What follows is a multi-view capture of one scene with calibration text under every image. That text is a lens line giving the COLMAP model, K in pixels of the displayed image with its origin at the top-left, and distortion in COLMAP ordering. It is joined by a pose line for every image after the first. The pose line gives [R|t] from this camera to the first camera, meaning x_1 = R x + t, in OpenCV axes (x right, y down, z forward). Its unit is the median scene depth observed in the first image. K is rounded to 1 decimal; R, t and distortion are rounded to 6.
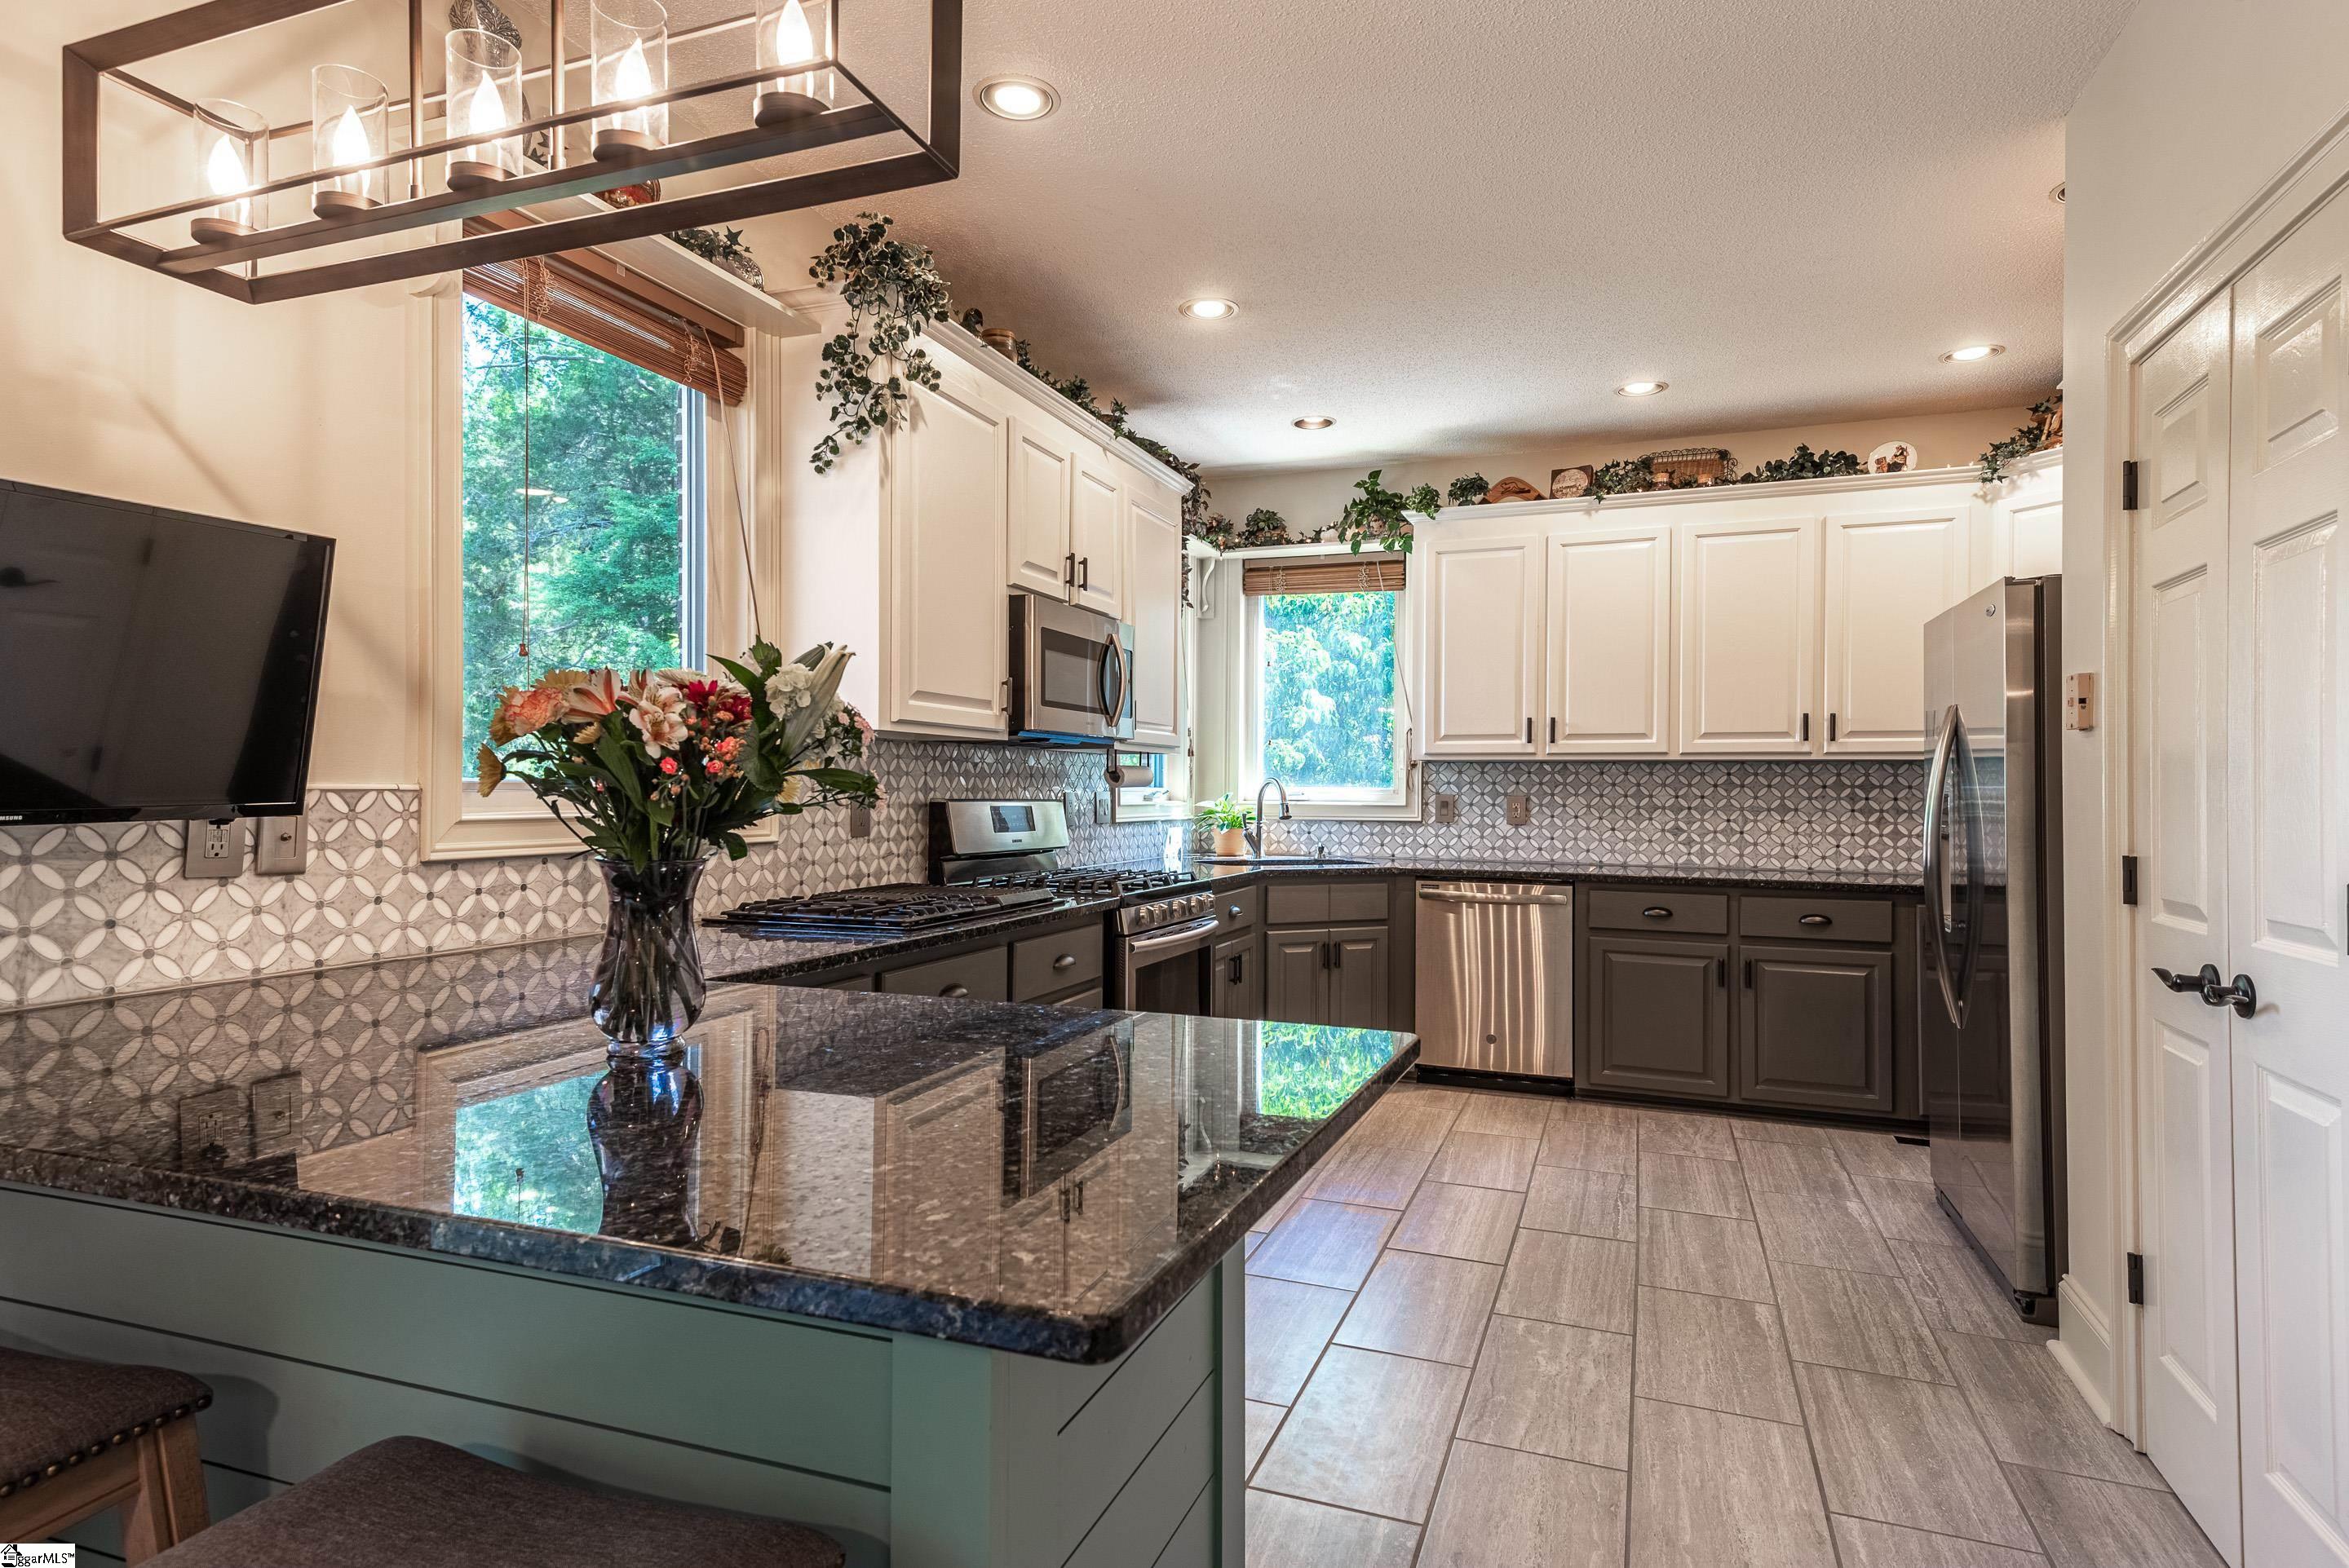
lens RADIAL K [[1284.3, 0, 1174.5], [0, 1284.3, 784.0], [0, 0, 1]] dist [-0.001005, -0.000236]
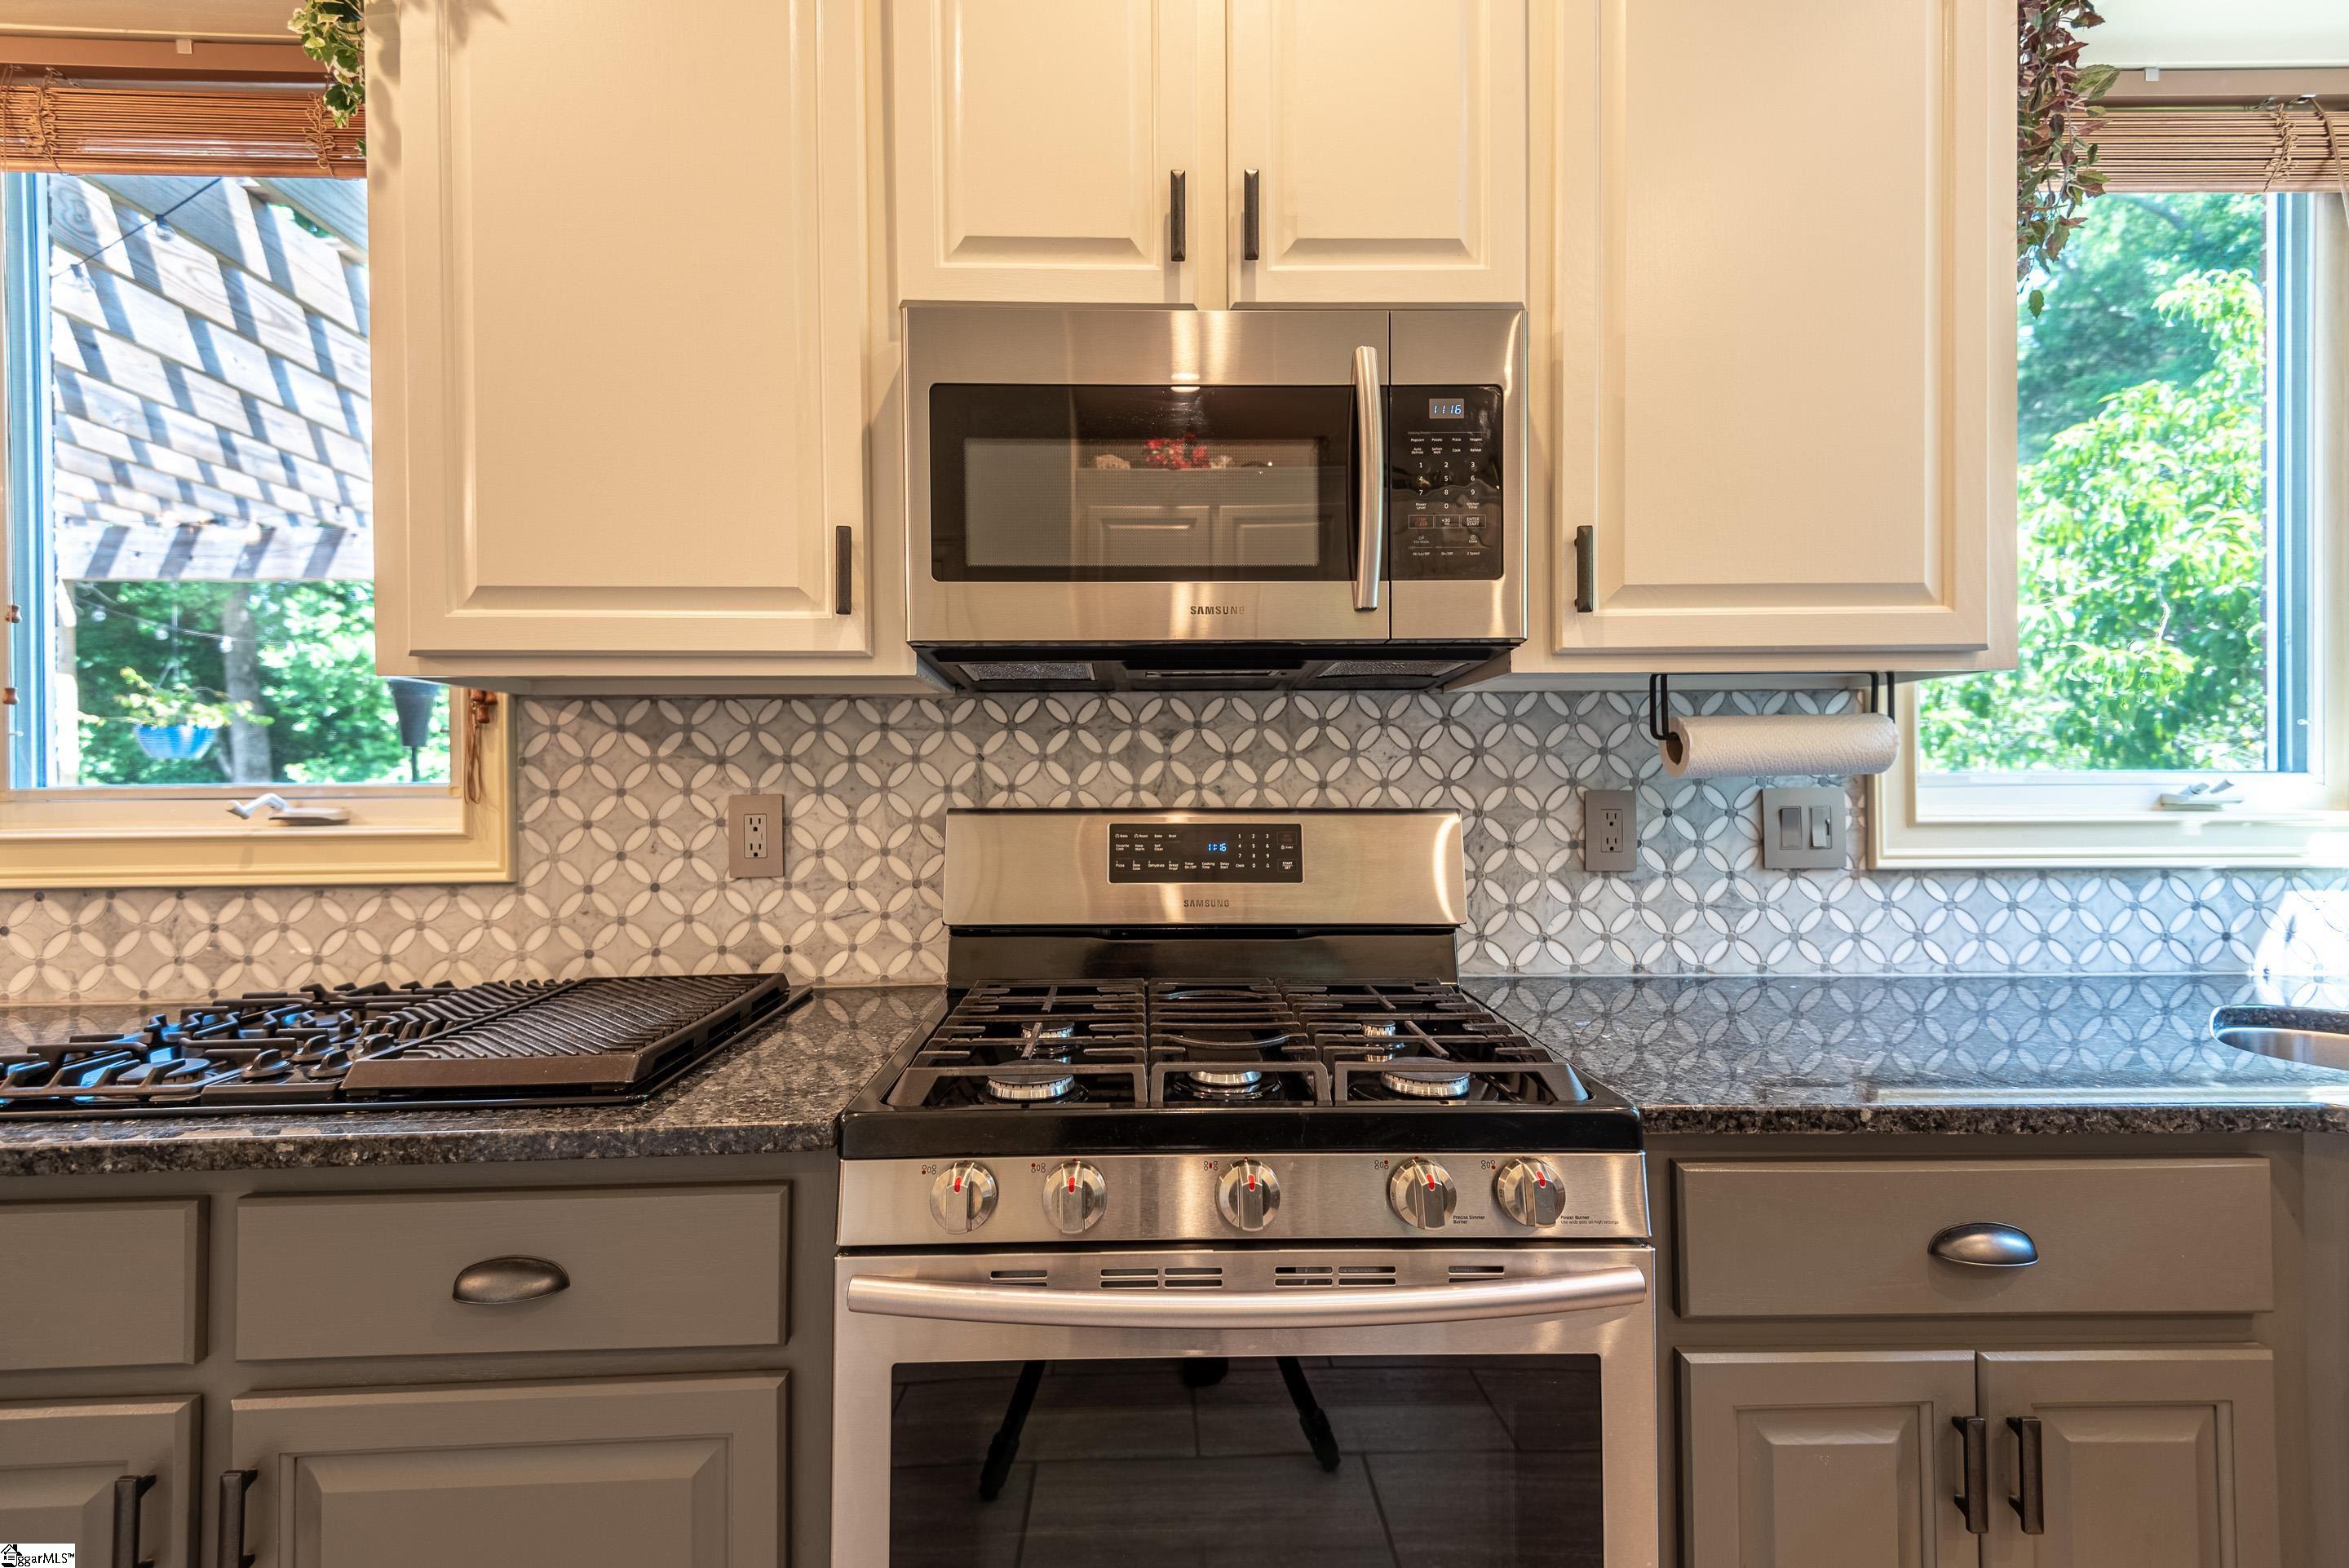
lens RADIAL K [[1313.1, 0, 1172.8], [0, 1313.1, 825.1], [0, 0, 1]] dist [0.053053, -0.000112]
pose [[0.375353, 0.019119, -0.926685, 0.336145], [0.015086, 0.999529, 0.026732, 0.005912], [0.926759, -0.024014, 0.374888, 0.938020]]
